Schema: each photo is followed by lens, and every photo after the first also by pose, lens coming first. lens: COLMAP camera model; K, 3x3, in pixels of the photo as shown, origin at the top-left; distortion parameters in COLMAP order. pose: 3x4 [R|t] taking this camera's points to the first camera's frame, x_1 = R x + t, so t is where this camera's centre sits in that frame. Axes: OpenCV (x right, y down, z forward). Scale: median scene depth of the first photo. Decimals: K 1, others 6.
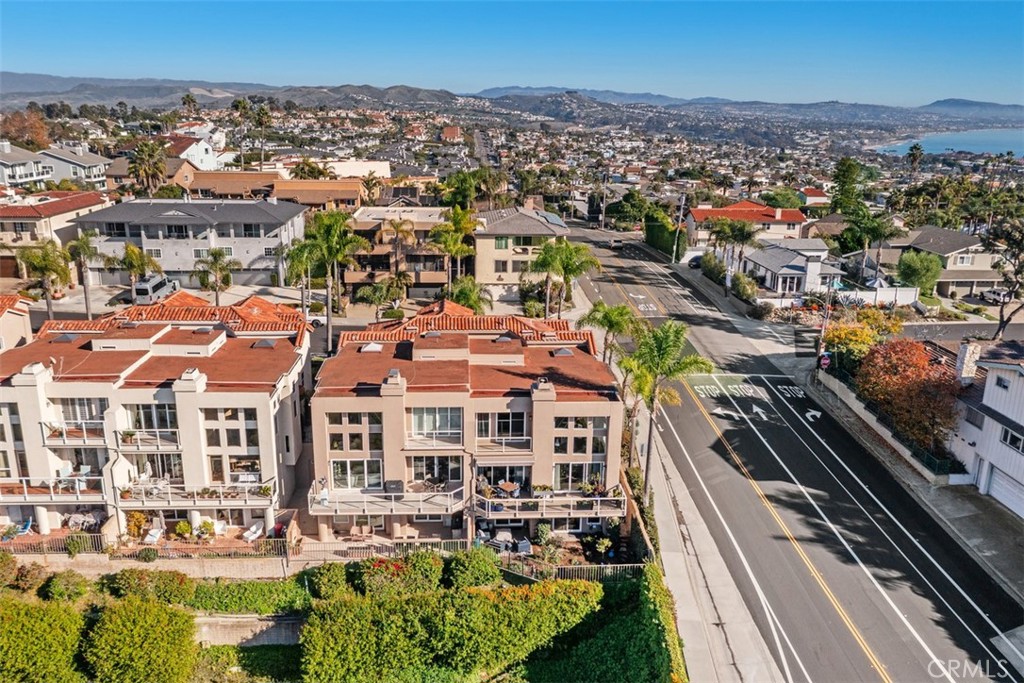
lens RADIAL K [[795.8, 0, 504.4], [0, 795.8, 339.4], [0, 0, 1]] dist [0.003793, -0.015262]
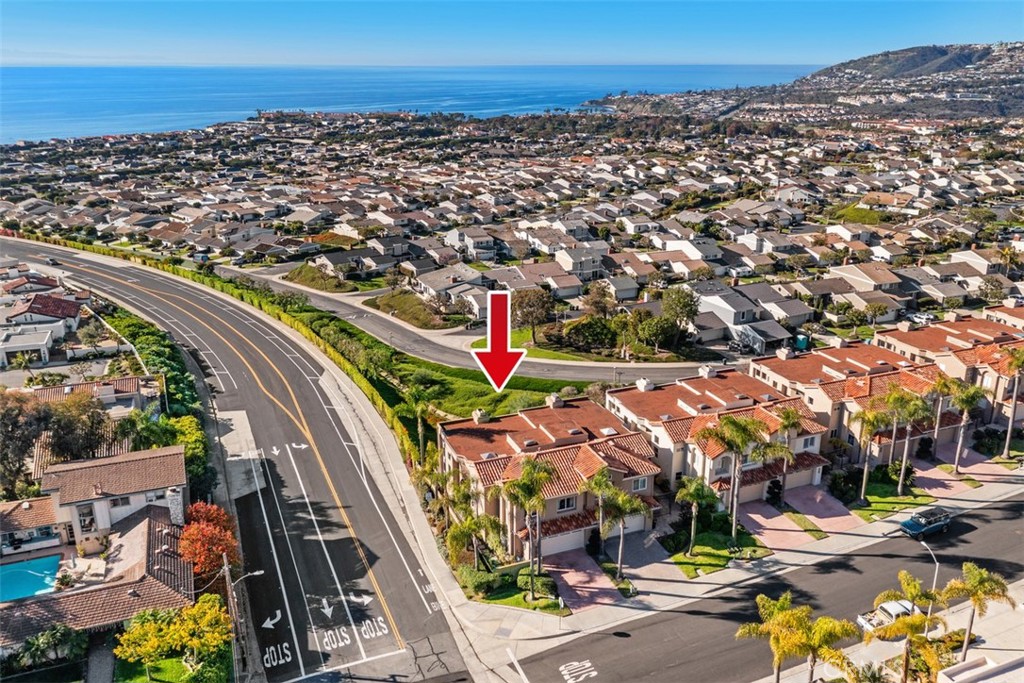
lens RADIAL K [[795.8, 0, 536.4], [0, 795.8, 339.1], [0, 0, 1]] dist [0.003793, -0.015262]
pose [[-0.934666, 0.082070, -0.345926, 0.395302], [-0.131272, 0.824574, 0.550314, -0.797390], [0.330406, 0.559770, -0.759927, 1.679686]]
